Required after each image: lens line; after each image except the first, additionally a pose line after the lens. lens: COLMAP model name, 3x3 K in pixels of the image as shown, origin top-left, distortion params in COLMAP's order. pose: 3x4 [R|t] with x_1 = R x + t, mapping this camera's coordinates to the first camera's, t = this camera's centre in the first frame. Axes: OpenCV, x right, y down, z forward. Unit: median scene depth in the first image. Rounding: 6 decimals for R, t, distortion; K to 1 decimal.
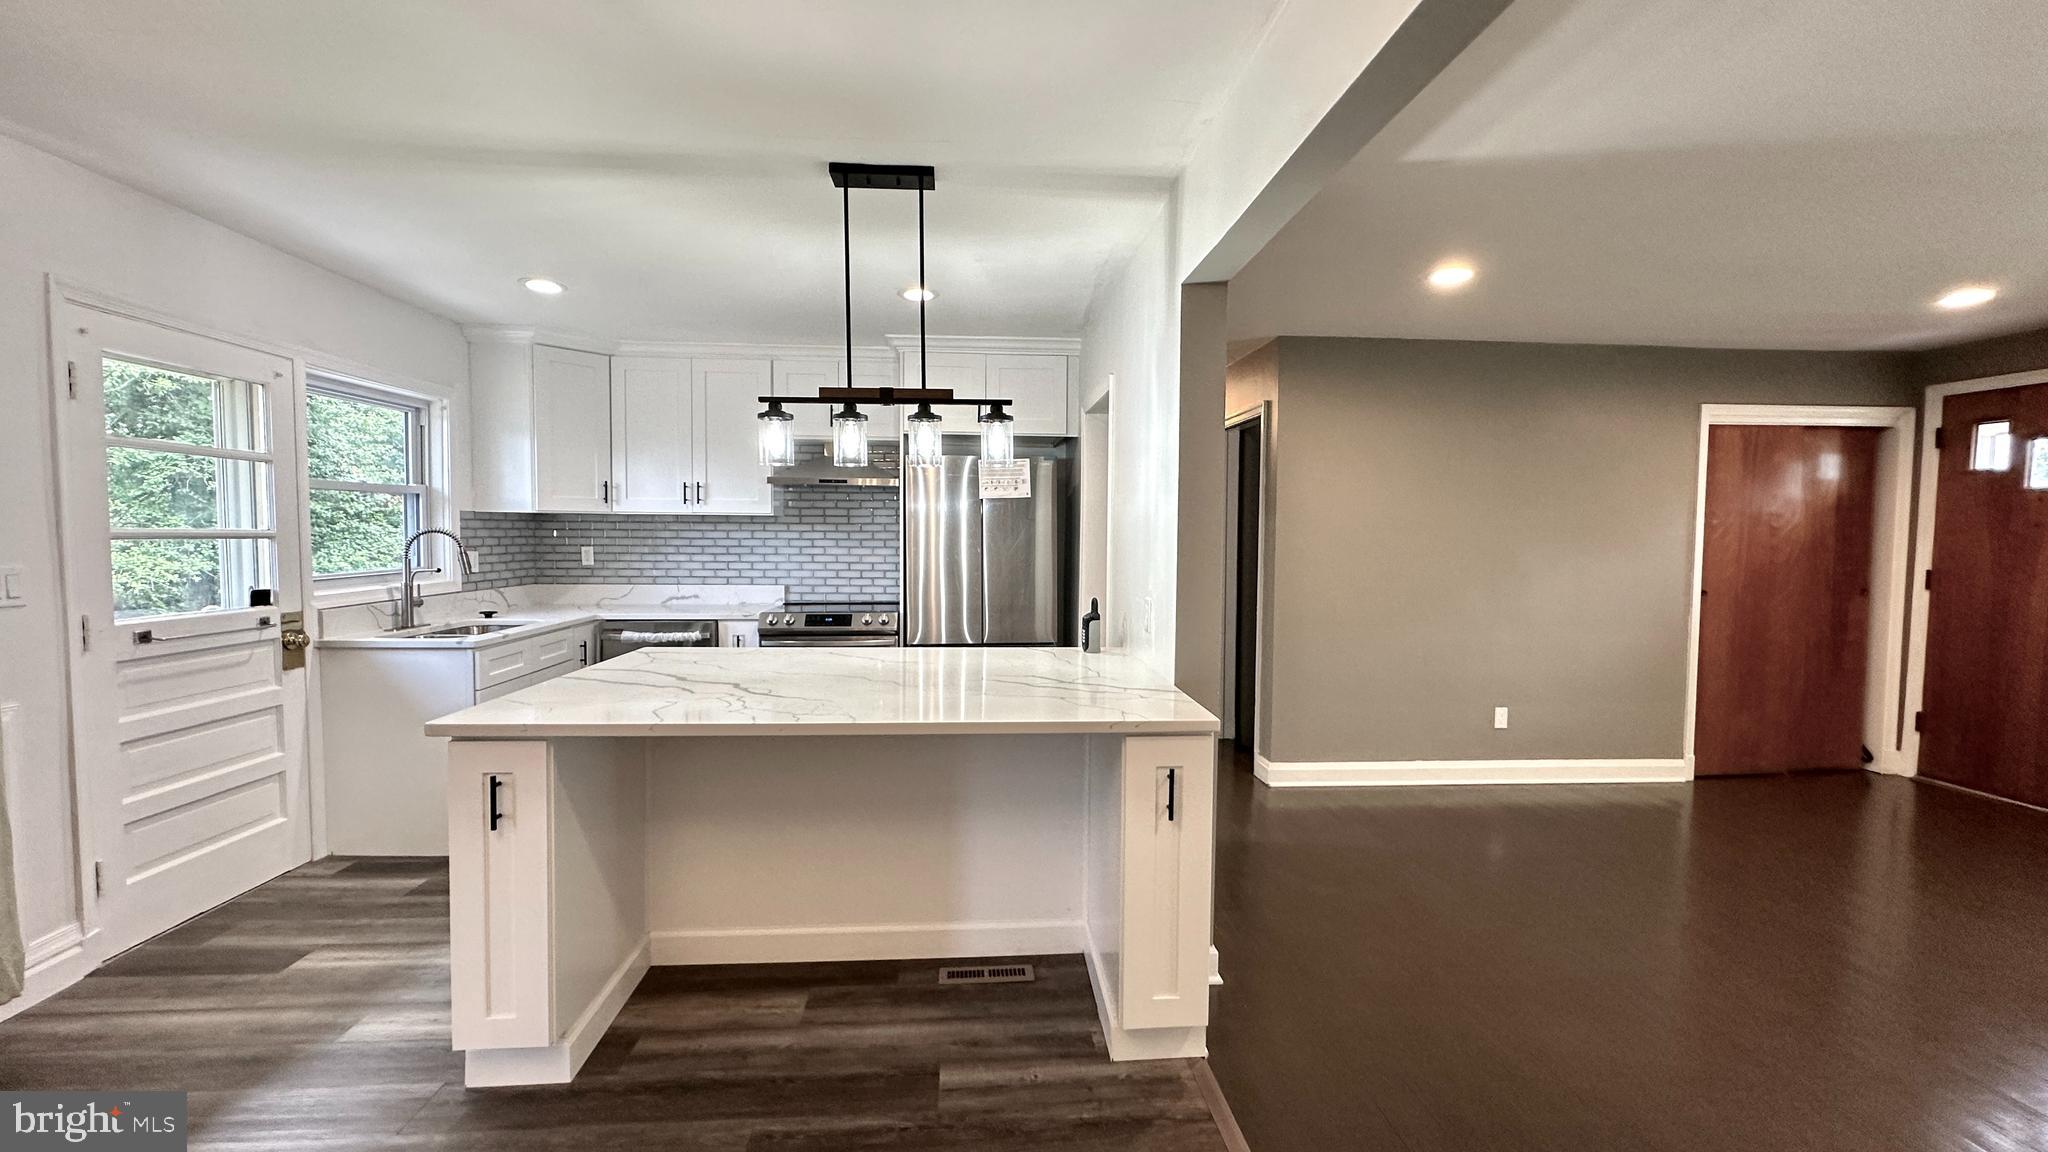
lens RADIAL K [[816.0, 0, 1024.1], [0, 816.0, 573.9], [0, 0, 1]] dist [-0.002277, 0.000393]
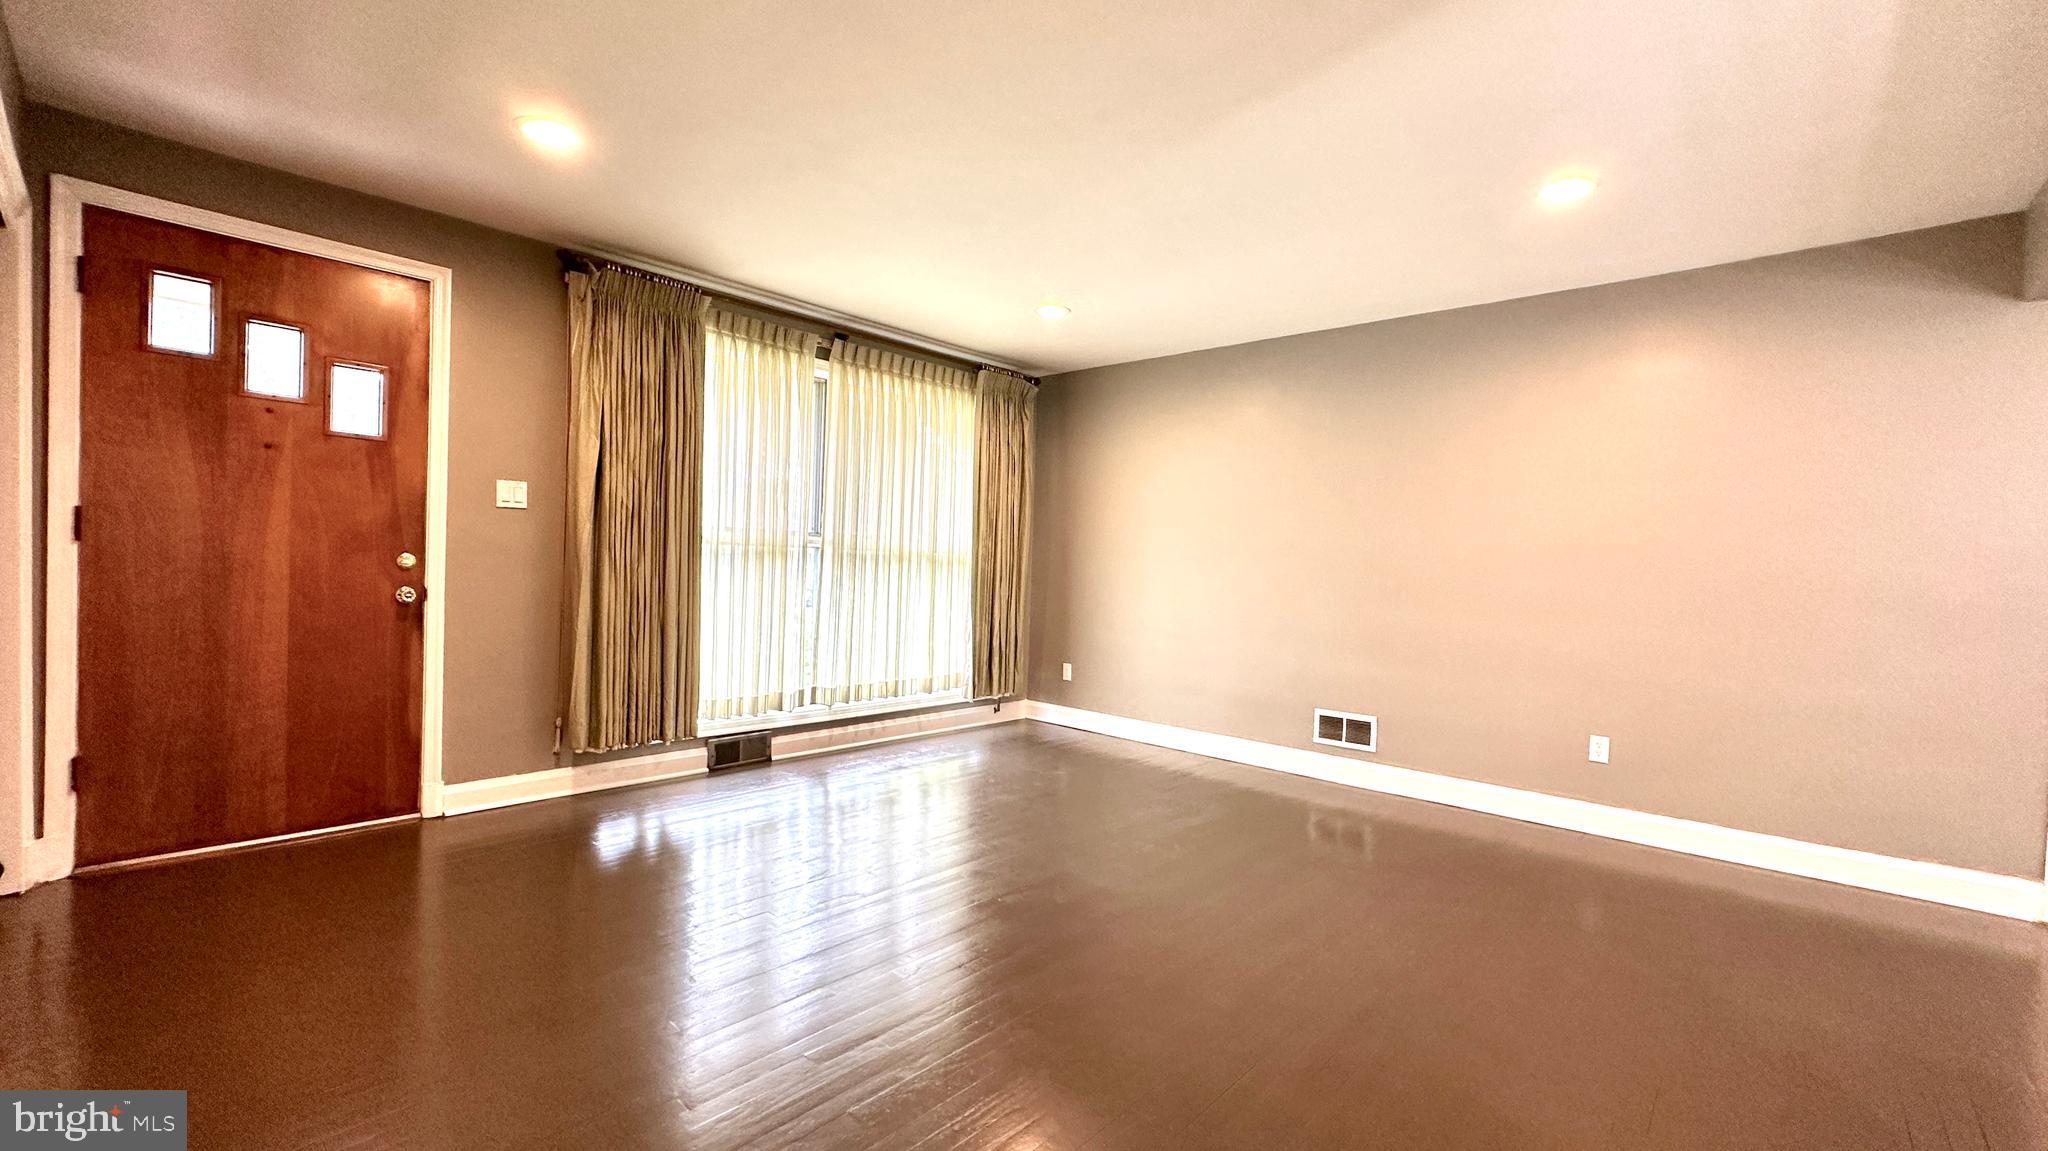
lens RADIAL K [[830.5, 0, 1042.8], [0, 830.5, 581.2], [0, 0, 1]] dist [-0.000809, -0.000035]
pose [[-0.700215, -0.046077, 0.712443, 0.228642], [-0.002372, 0.998060, 0.062217, 0.009915], [-0.713928, 0.041875, -0.698966, 0.944985]]
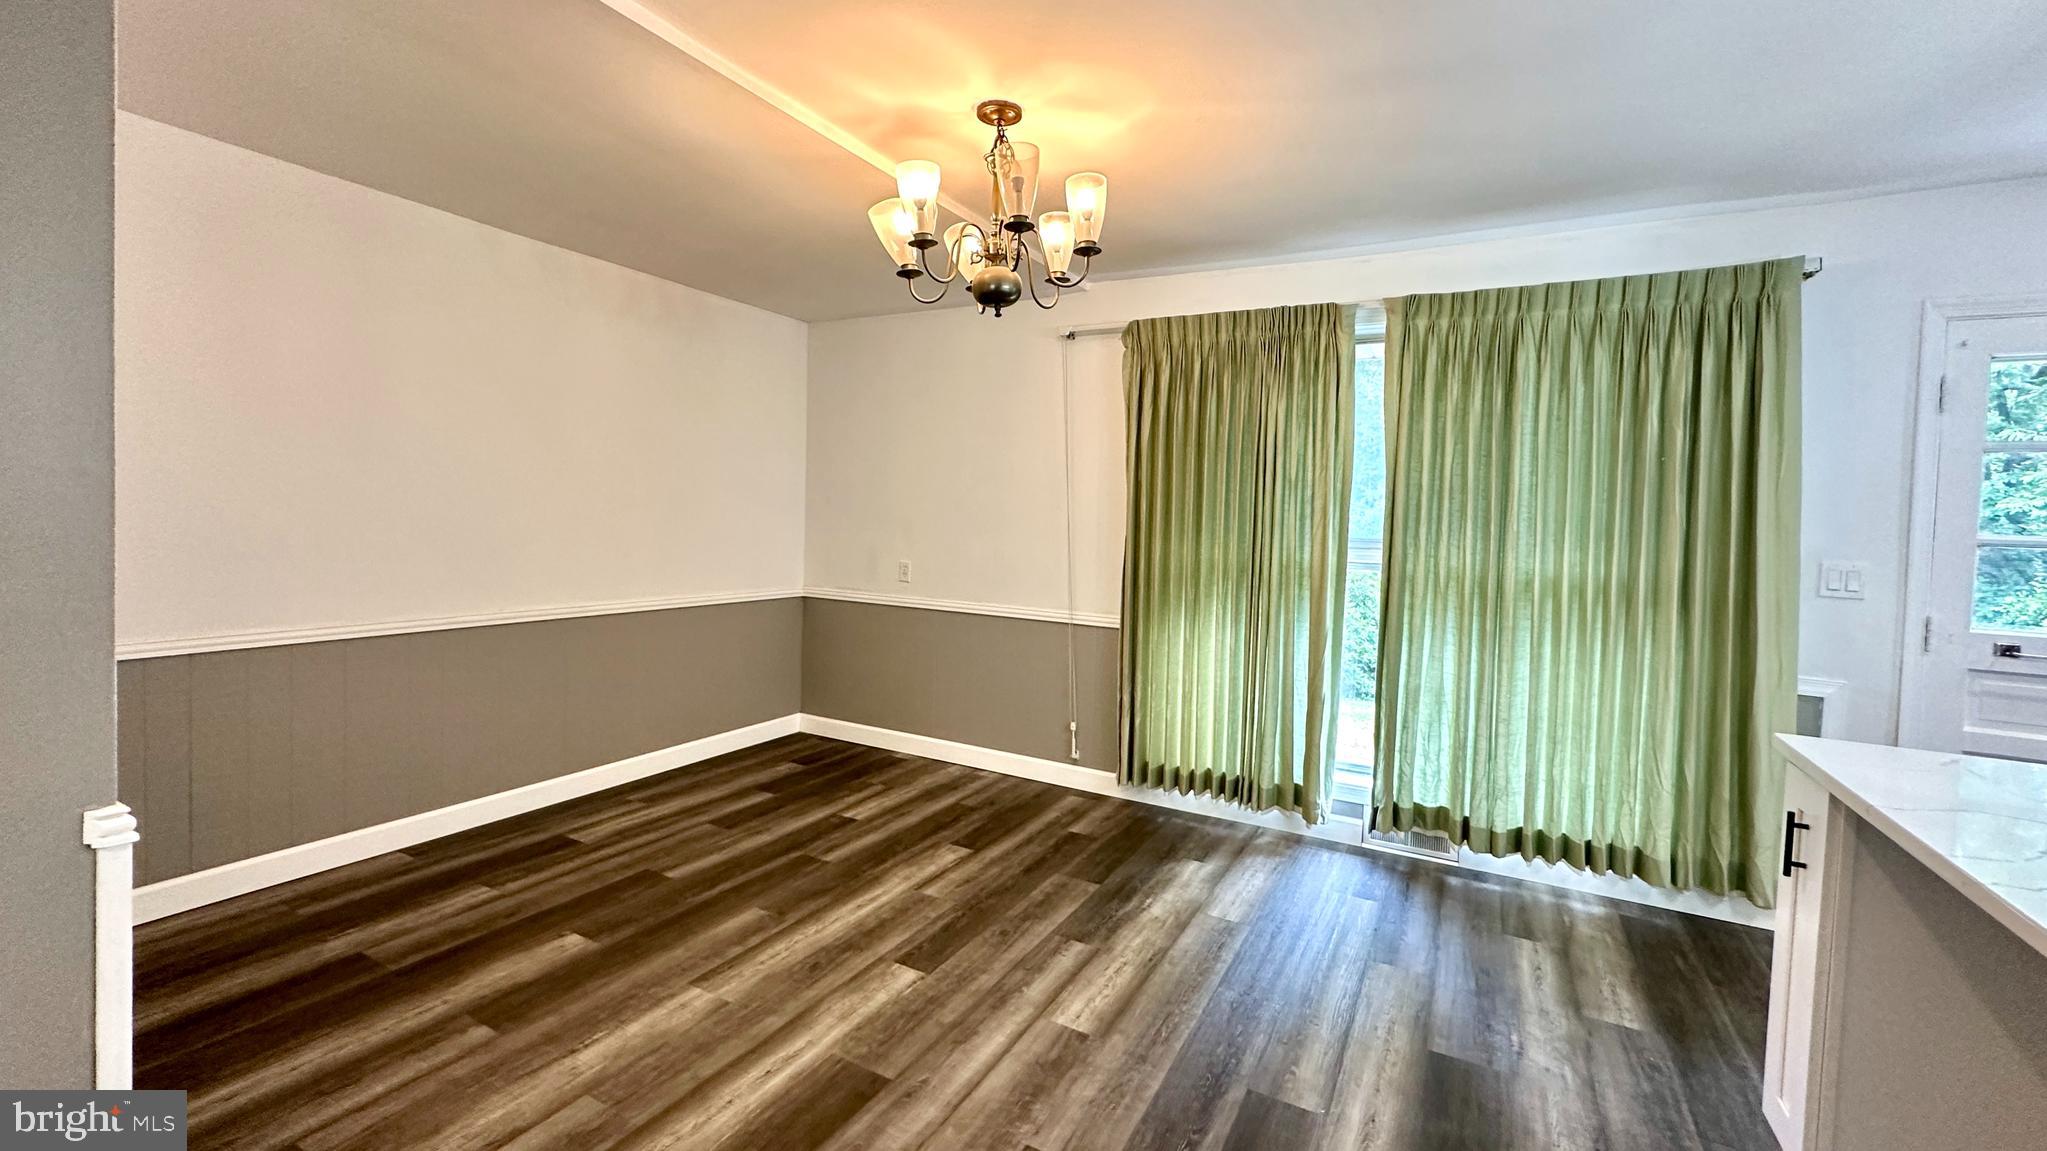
lens RADIAL K [[835.4, 0, 1024.8], [0, 835.4, 542.3], [0, 0, 1]] dist [-0.001481, -0.000150]
pose [[-0.541619, 0.000667, -0.840624, 0.209400], [-0.078744, 0.995562, 0.051525, -0.004559], [0.836928, 0.094101, -0.539163, 0.326091]]
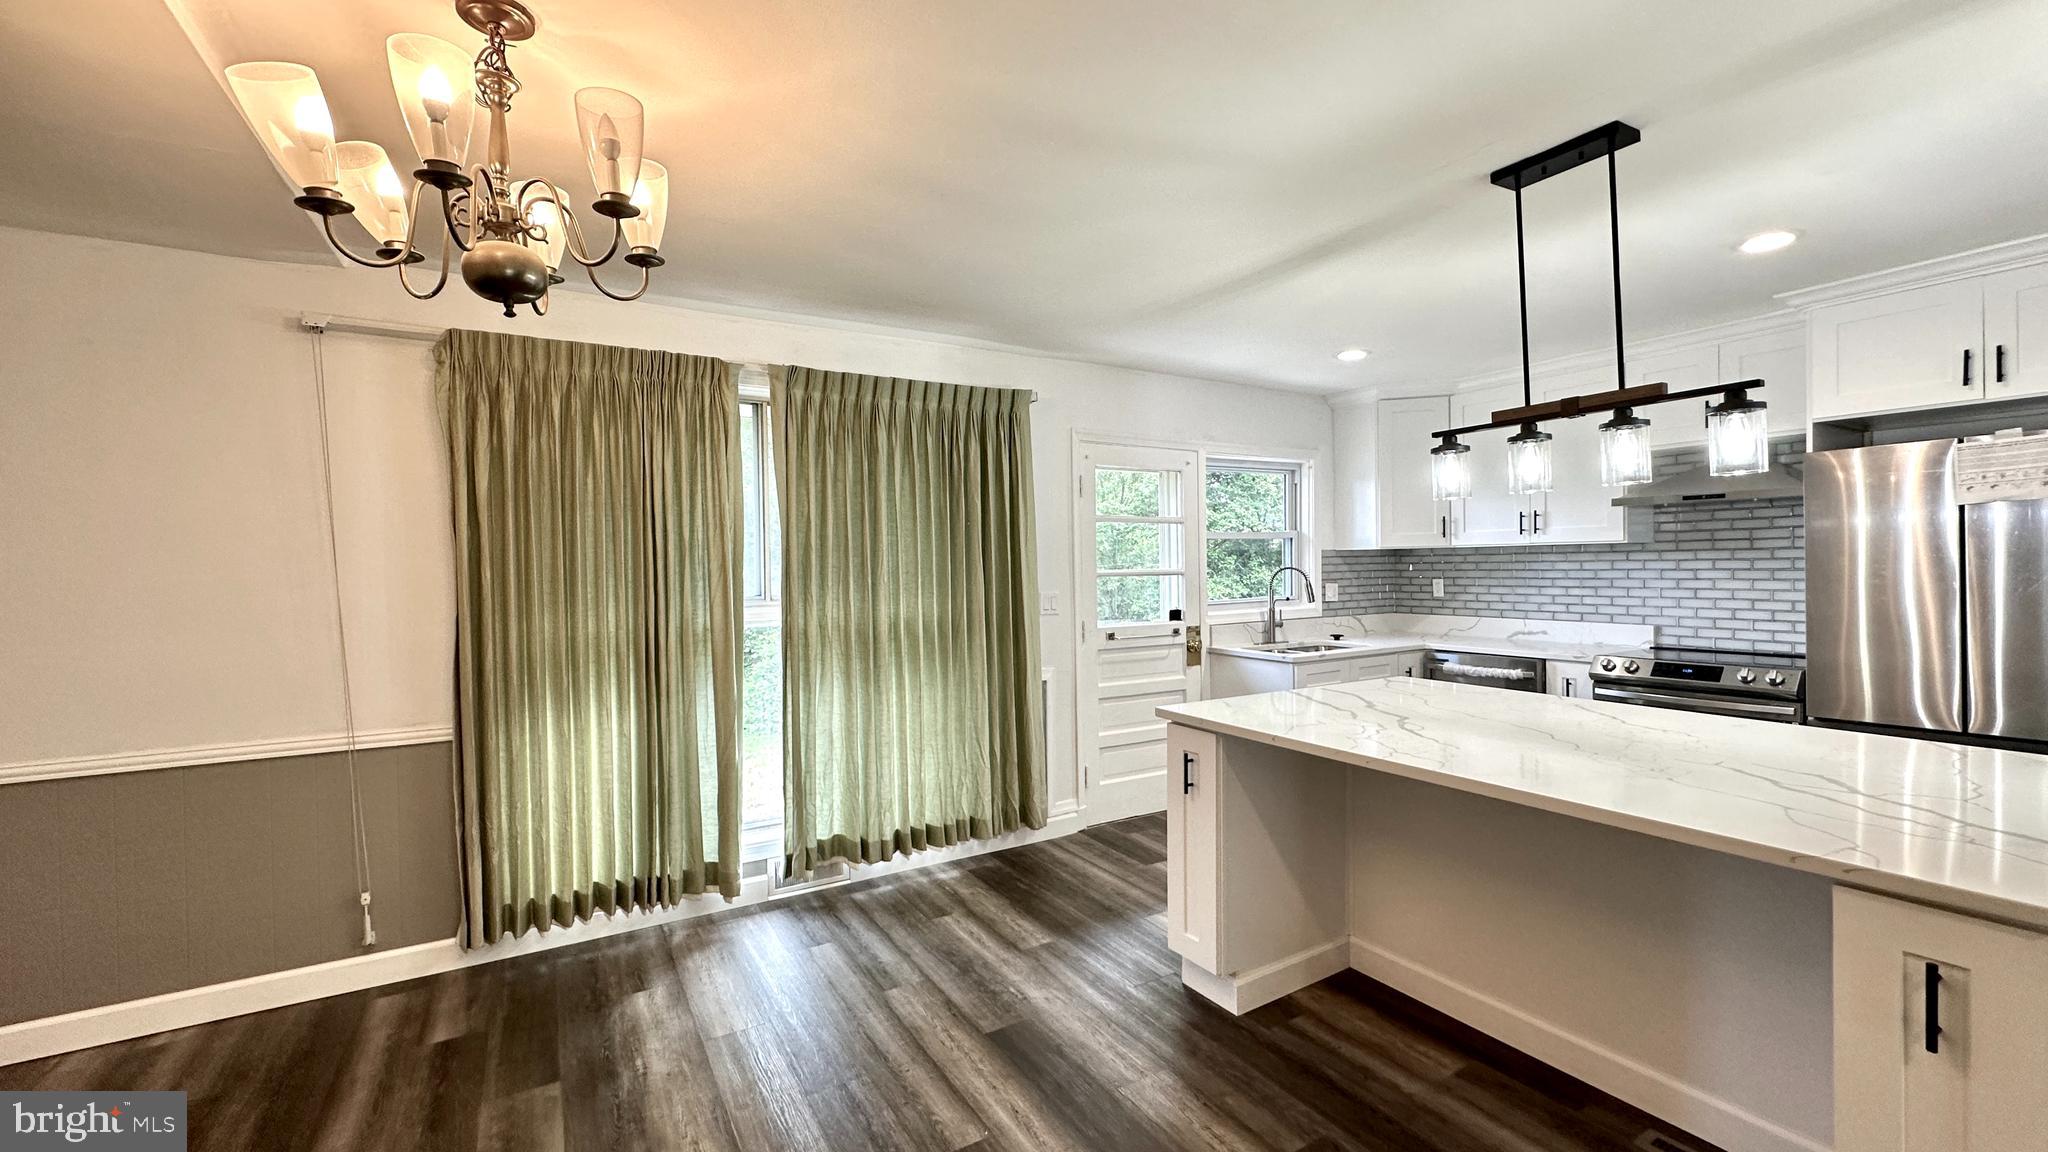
lens RADIAL K [[816.0, 0, 1024.1], [0, 816.0, 573.9], [0, 0, 1]] dist [-0.002277, 0.000393]
pose [[0.447196, -0.005624, -0.894418, 0.184675], [-0.025695, 0.999487, -0.019131, -0.007001], [0.894067, 0.031538, 0.446822, 0.061202]]
